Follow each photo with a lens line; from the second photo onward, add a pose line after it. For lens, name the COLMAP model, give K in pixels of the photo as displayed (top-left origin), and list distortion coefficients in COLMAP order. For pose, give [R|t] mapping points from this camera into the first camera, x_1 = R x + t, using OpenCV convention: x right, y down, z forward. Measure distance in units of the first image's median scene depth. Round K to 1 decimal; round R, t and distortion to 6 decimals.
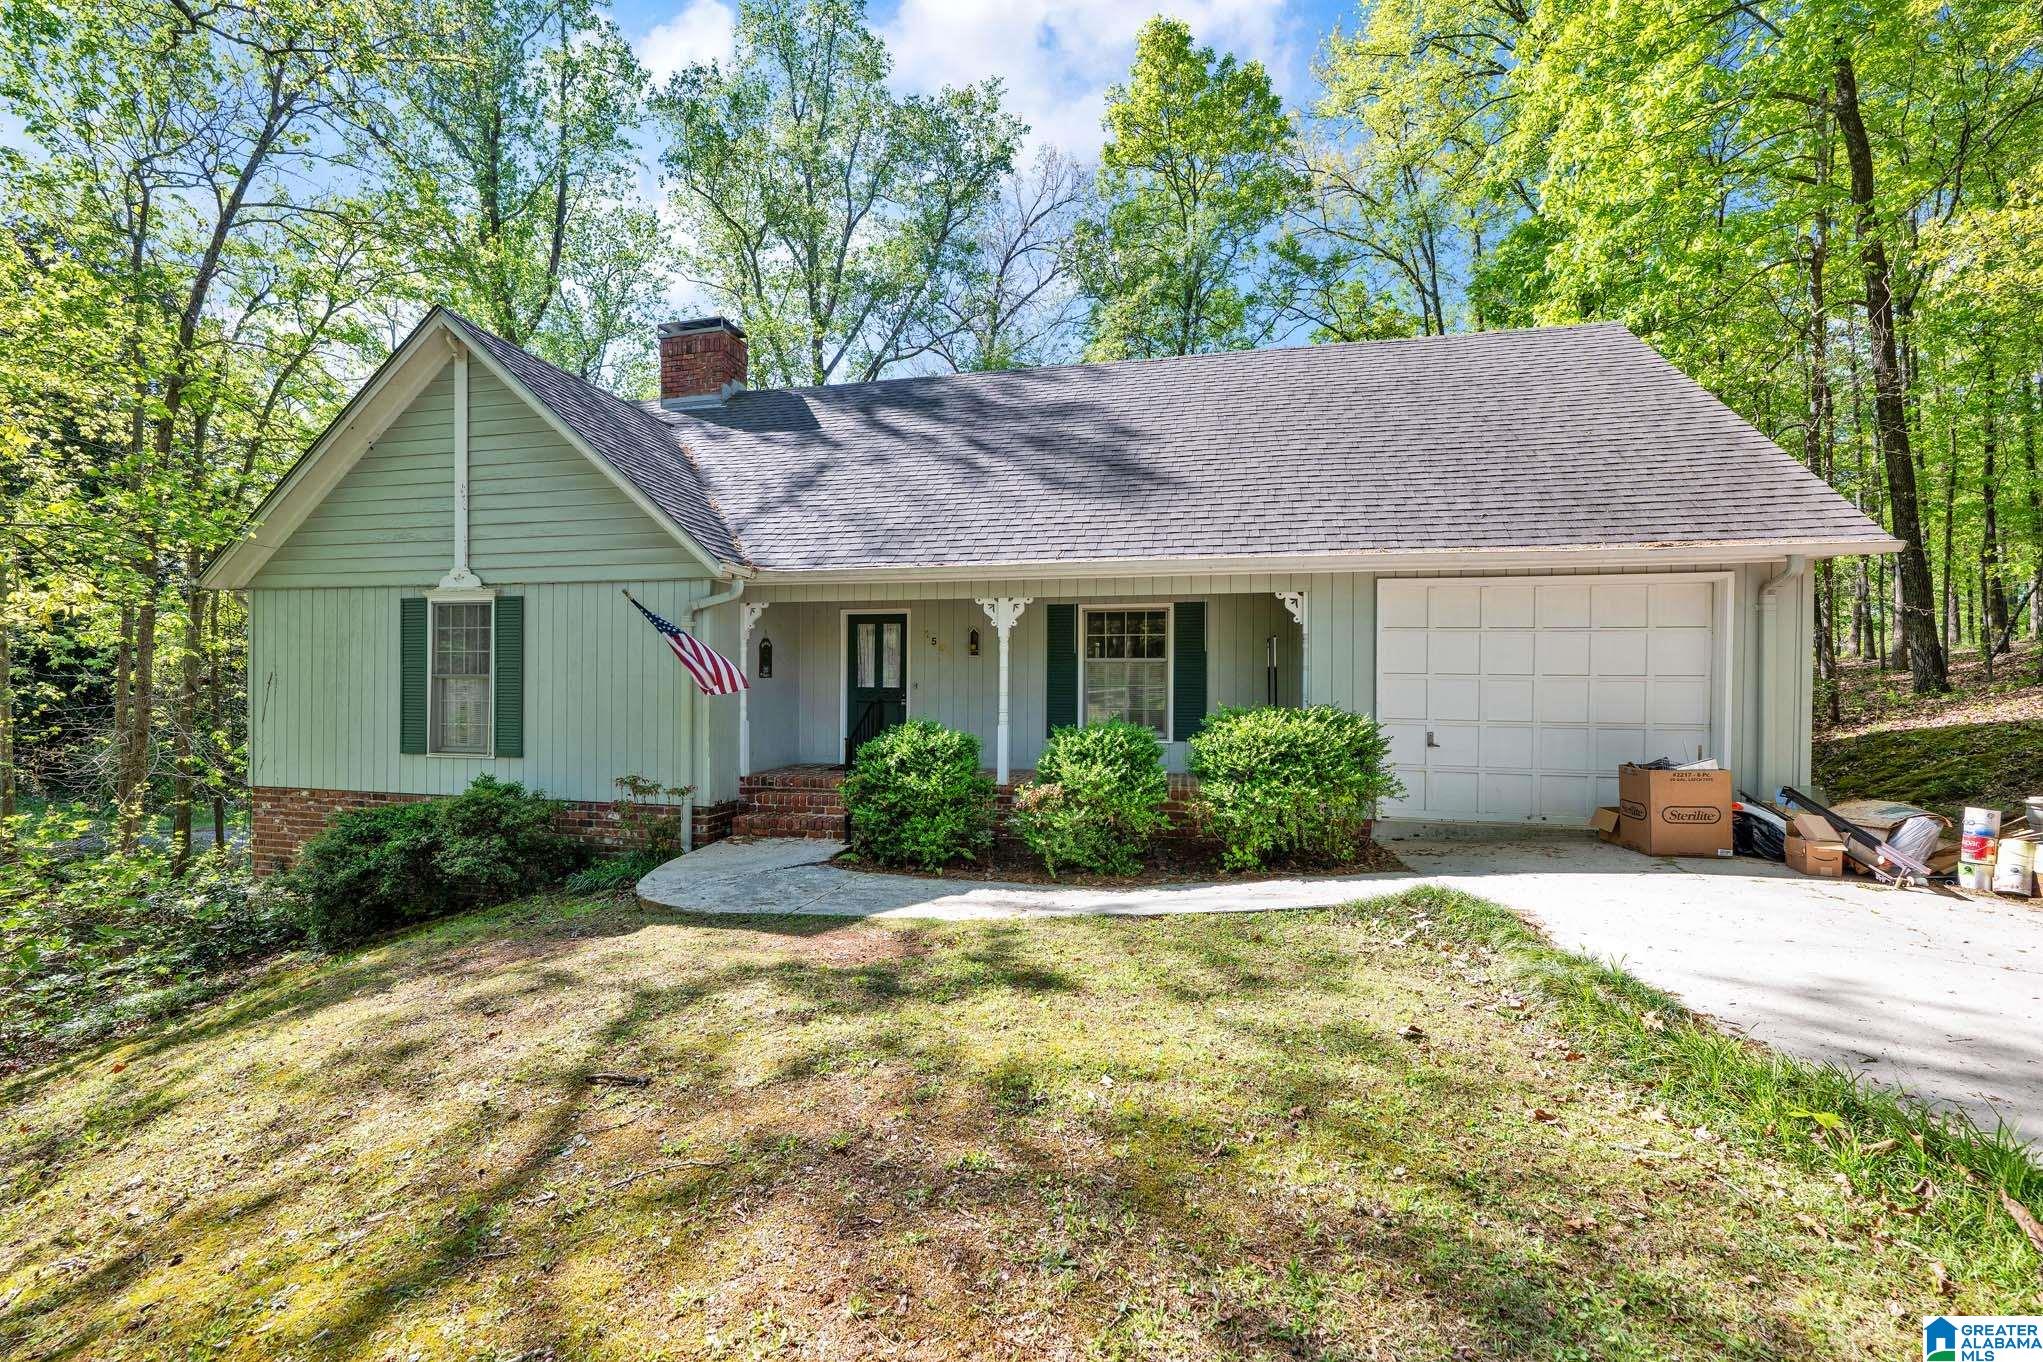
lens RADIAL K [[811.2, 0, 1019.0], [0, 811.2, 682.3], [0, 0, 1]] dist [0.001774, 0.000082]
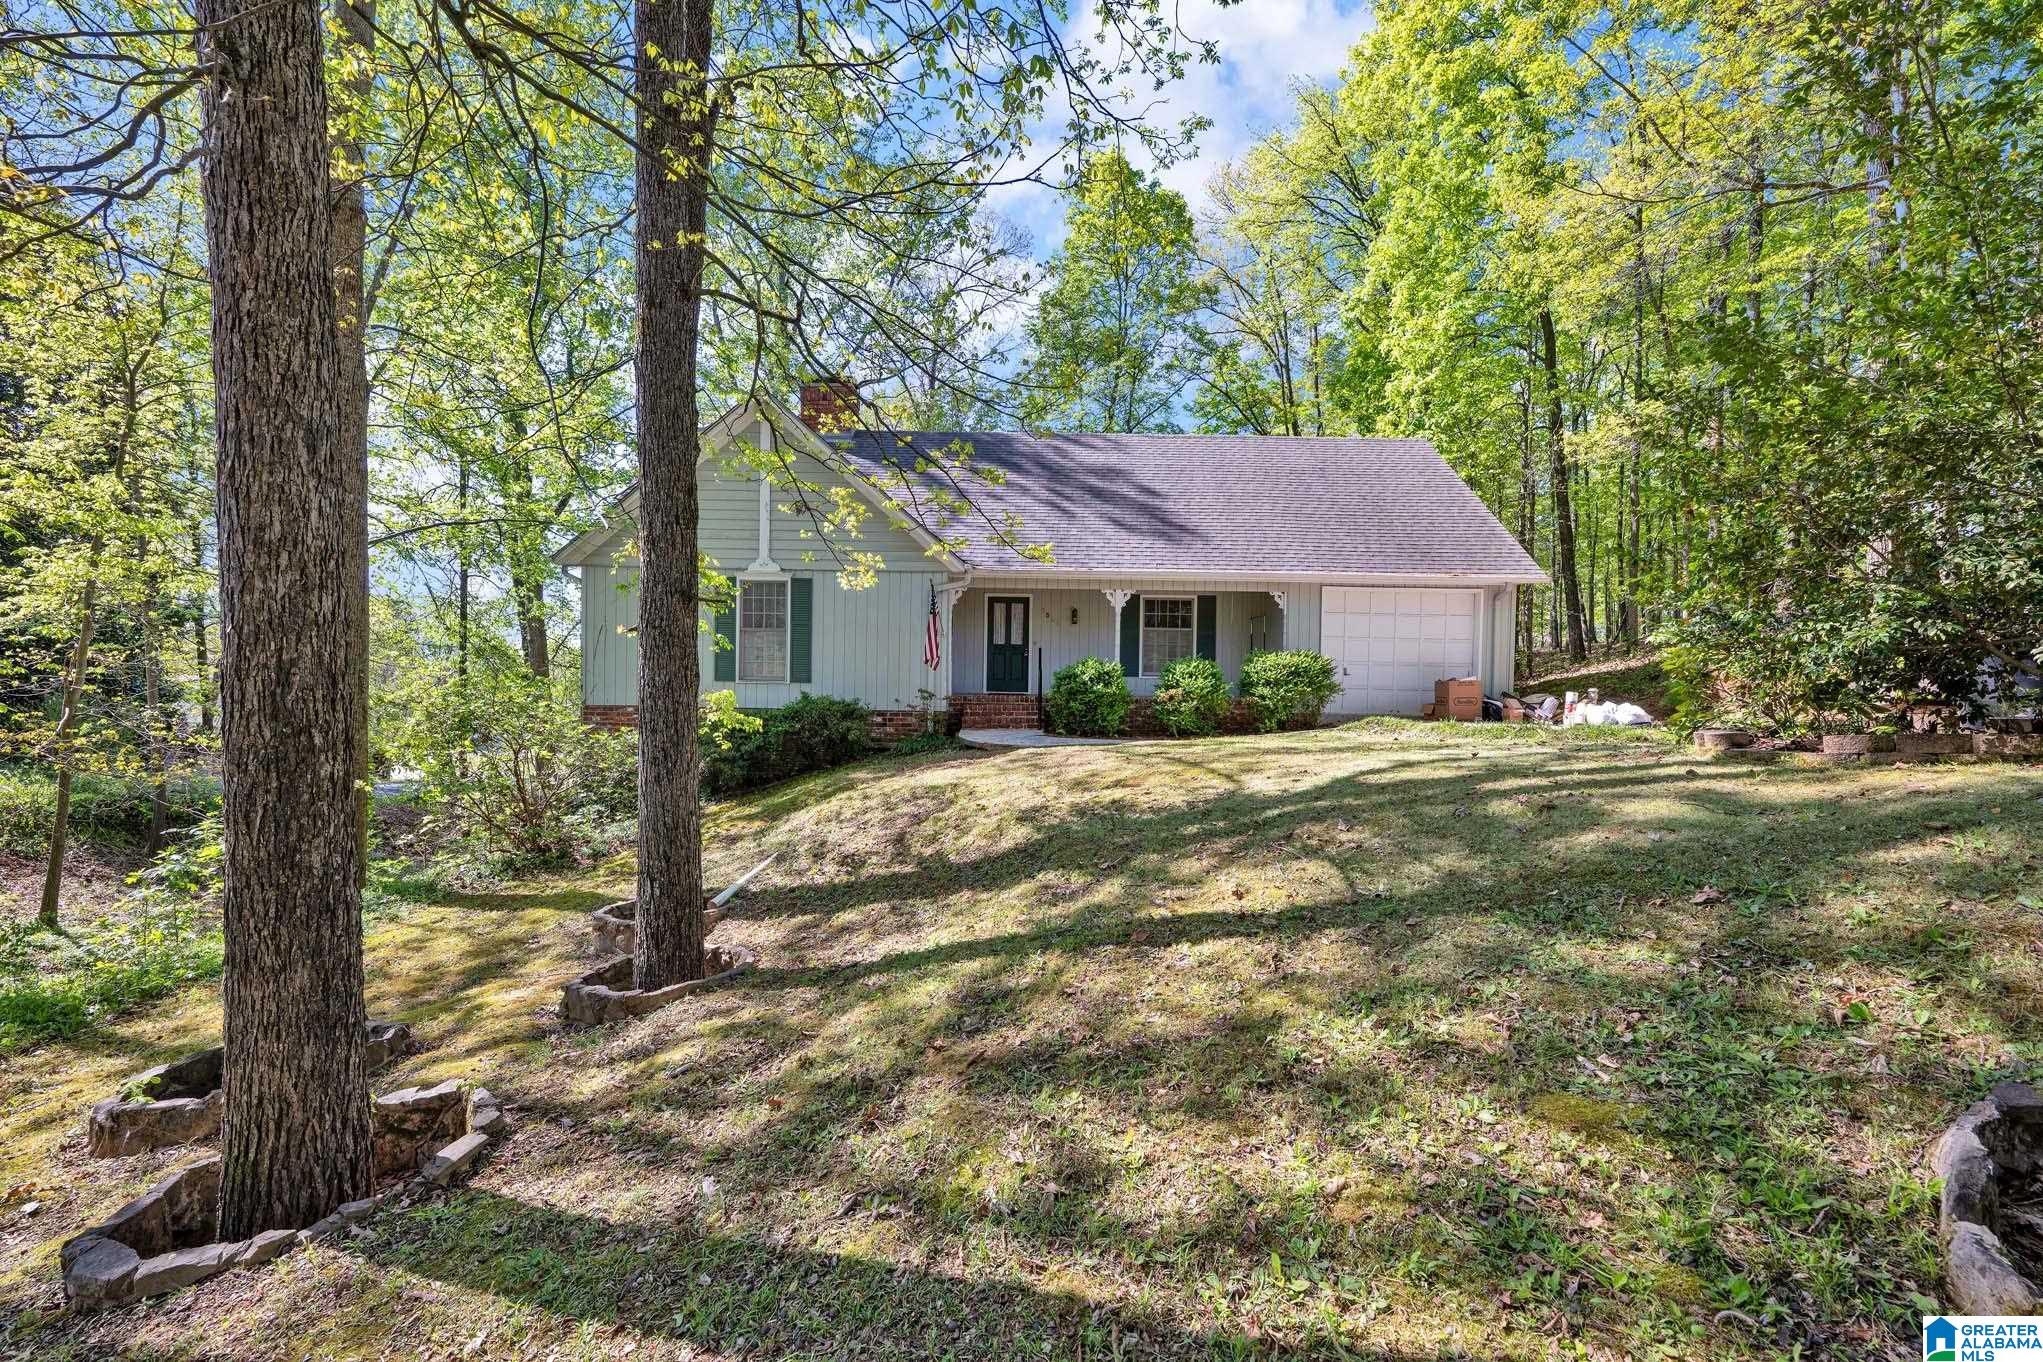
lens RADIAL K [[811.2, 0, 1023.2], [0, 811.2, 681.3], [0, 0, 1]] dist [0.001774, 0.000082]
pose [[0.976815, 0.008695, 0.213909, -0.544971], [-0.010769, 0.999906, 0.008534, 0.072258], [-0.213814, -0.010640, 0.976816, -0.595109]]
